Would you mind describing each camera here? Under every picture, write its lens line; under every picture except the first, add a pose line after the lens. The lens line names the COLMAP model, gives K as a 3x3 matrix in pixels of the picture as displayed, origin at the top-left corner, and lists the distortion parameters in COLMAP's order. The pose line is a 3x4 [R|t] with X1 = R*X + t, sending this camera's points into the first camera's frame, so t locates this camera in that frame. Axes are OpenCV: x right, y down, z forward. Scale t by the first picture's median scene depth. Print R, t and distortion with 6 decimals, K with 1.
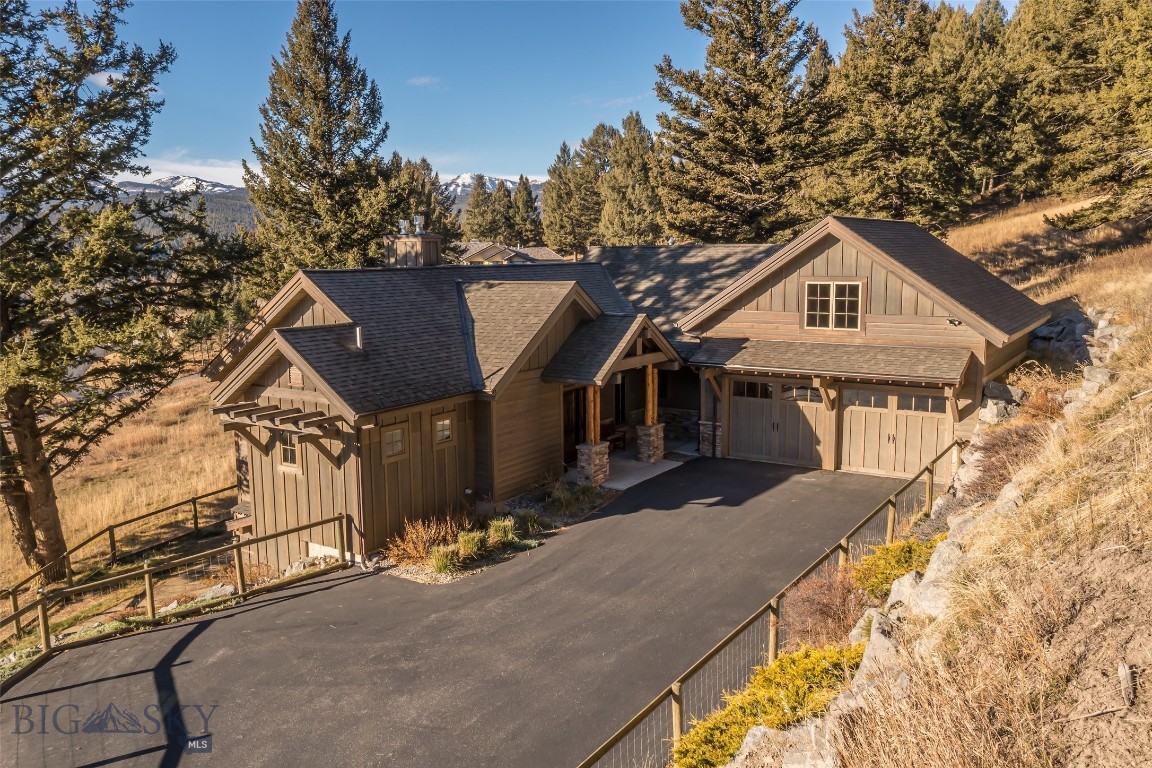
lens RADIAL K [[927.5, 0, 576.0], [0, 927.5, 384.0], [0, 0, 1]] dist [0.002361, -0.000748]
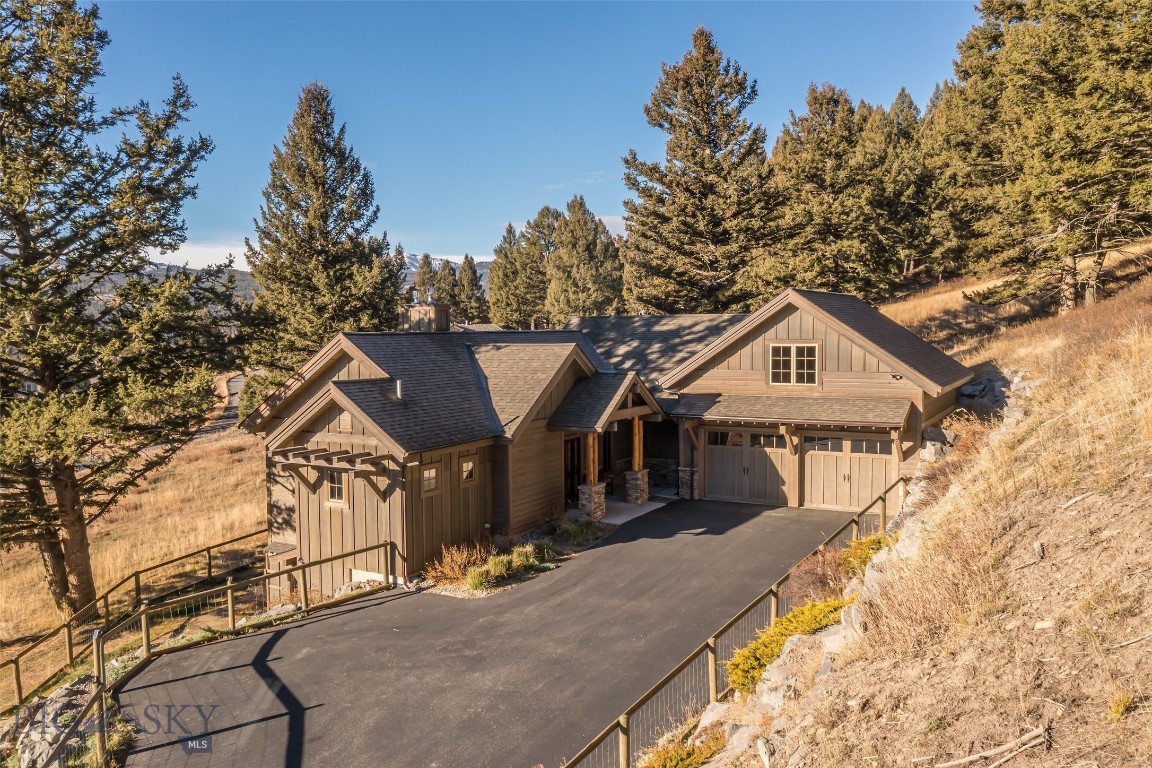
lens RADIAL K [[927.5, 0, 576.0], [0, 927.5, 384.0], [0, 0, 1]] dist [0.002361, -0.000748]
pose [[0.997499, -0.003216, 0.070611, -0.067785], [0.009118, 0.996473, -0.083420, 0.030065], [-0.070094, 0.083855, 0.994010, -0.119858]]
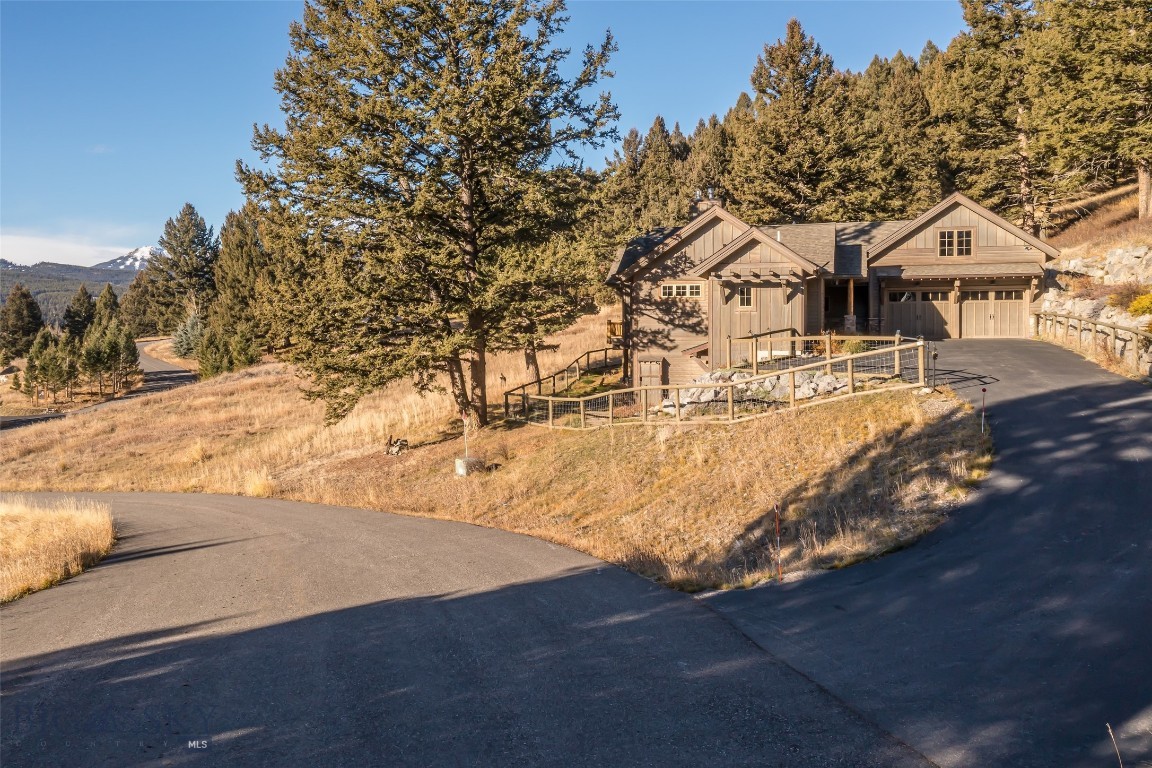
lens RADIAL K [[1003.1, 0, 531.0], [0, 1003.1, 363.6], [0, 0, 1]] dist [0.000974, -0.003862]
pose [[0.964511, -0.003411, 0.264022, -0.862880], [0.034095, 0.993154, -0.111724, 0.281642], [-0.261834, 0.116761, 0.958024, -0.506809]]
